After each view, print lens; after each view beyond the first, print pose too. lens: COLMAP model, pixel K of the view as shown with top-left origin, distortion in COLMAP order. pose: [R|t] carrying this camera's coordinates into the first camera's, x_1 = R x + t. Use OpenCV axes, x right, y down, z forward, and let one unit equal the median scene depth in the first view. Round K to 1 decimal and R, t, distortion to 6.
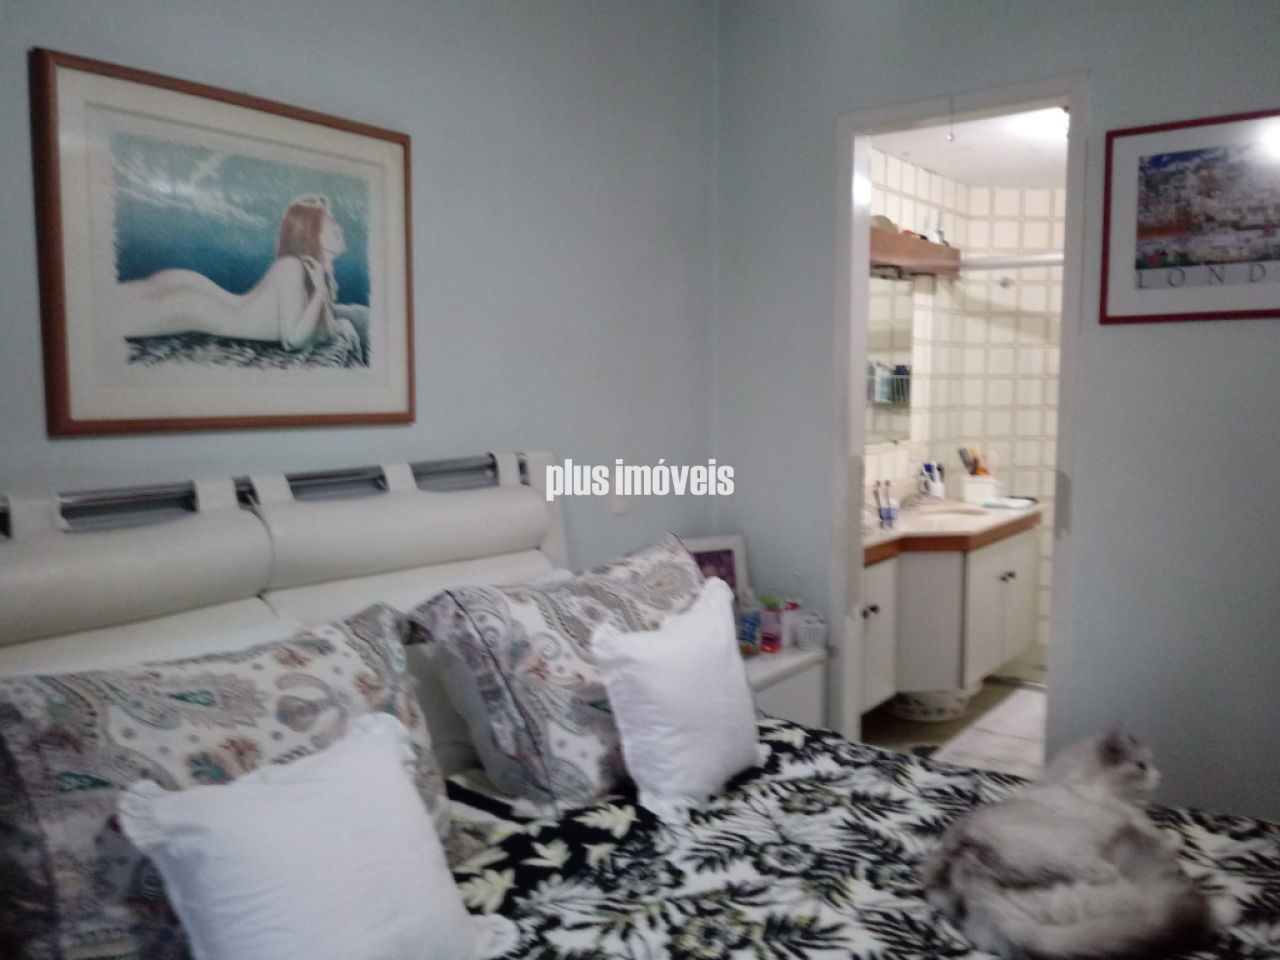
lens RADIAL K [[1034.7, 0, 638.0], [0, 1034.7, 478.1], [0, 0, 1]] dist [0.049755, -0.092491]
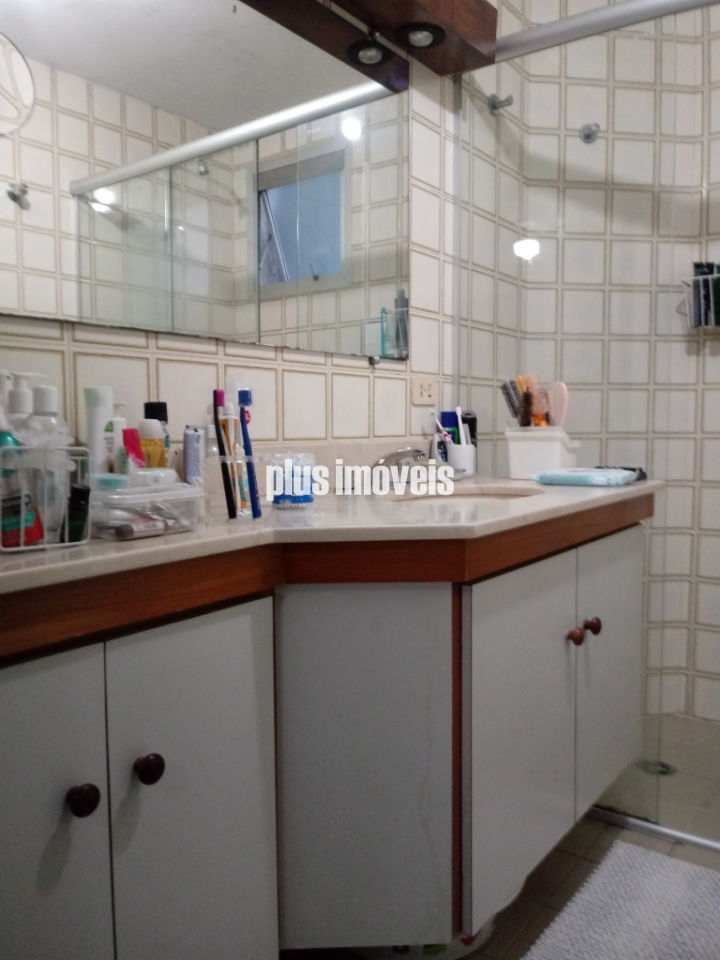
lens RADIAL K [[776.0, 0, 361.4], [0, 776.0, 482.3], [0, 0, 1]] dist [0.049755, -0.092491]
pose [[0.999790, -0.003656, 0.020184, 0.415320], [0.004219, 0.999602, -0.027901, 0.065096], [-0.020074, 0.027980, 0.999407, 1.086725]]
